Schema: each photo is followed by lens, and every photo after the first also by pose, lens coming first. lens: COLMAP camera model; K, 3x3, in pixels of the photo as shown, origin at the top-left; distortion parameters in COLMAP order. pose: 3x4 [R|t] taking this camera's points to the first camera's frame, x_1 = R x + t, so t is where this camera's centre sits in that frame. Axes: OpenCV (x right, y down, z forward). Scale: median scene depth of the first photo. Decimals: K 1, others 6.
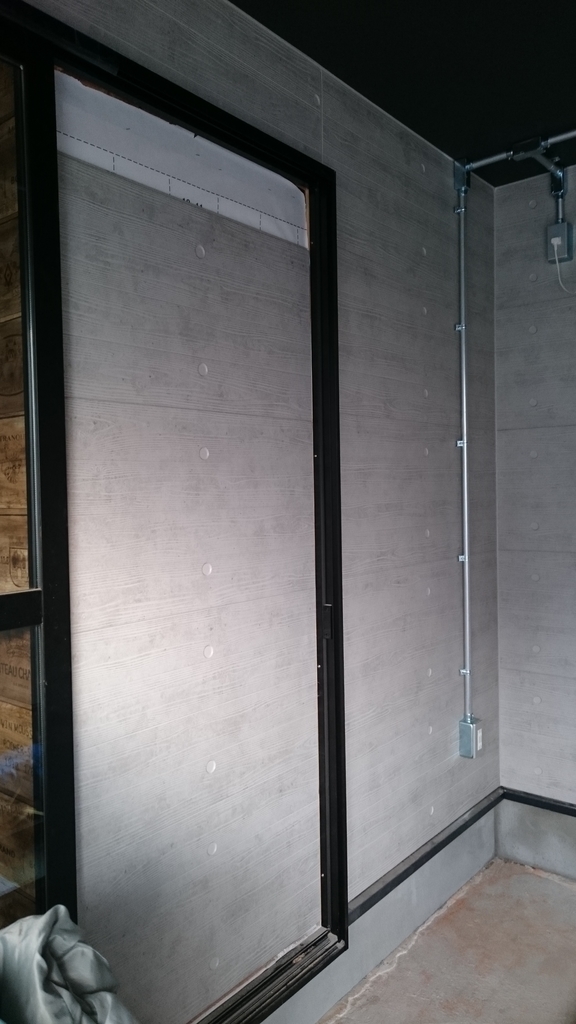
lens RADIAL K [[754.0, 0, 287.2], [0, 754.0, 510.3], [0, 0, 1]] dist [0.046515, 0.002875]
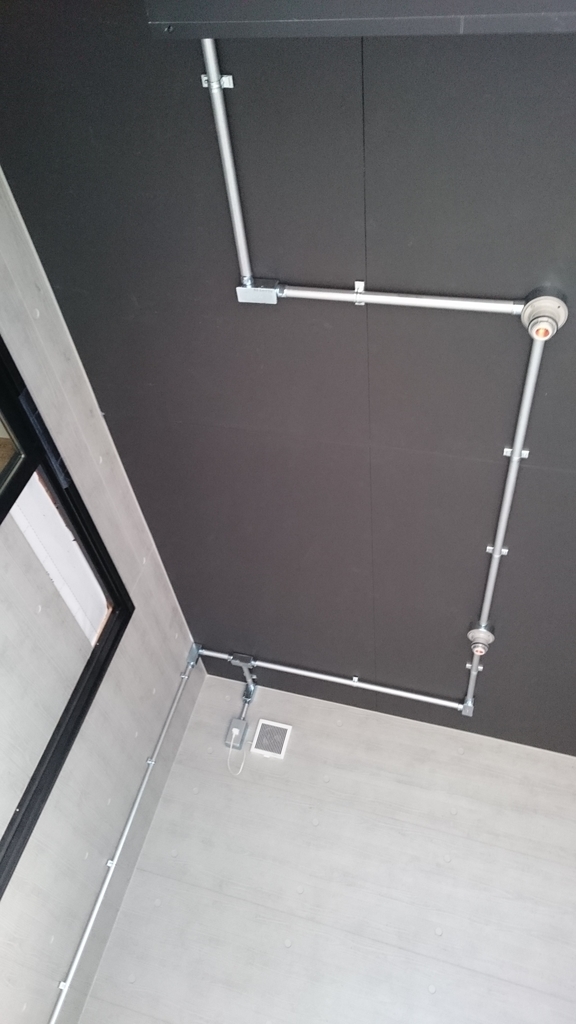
lens RADIAL K [[754.0, 0, 288.3], [0, 754.0, 512.1], [0, 0, 1]] dist [0.046515, 0.002875]
pose [[0.800597, 0.523726, 0.291127, -0.155255], [-0.265785, 0.745831, -0.610814, 0.140816], [-0.537031, 0.411639, 0.736309, -0.168353]]
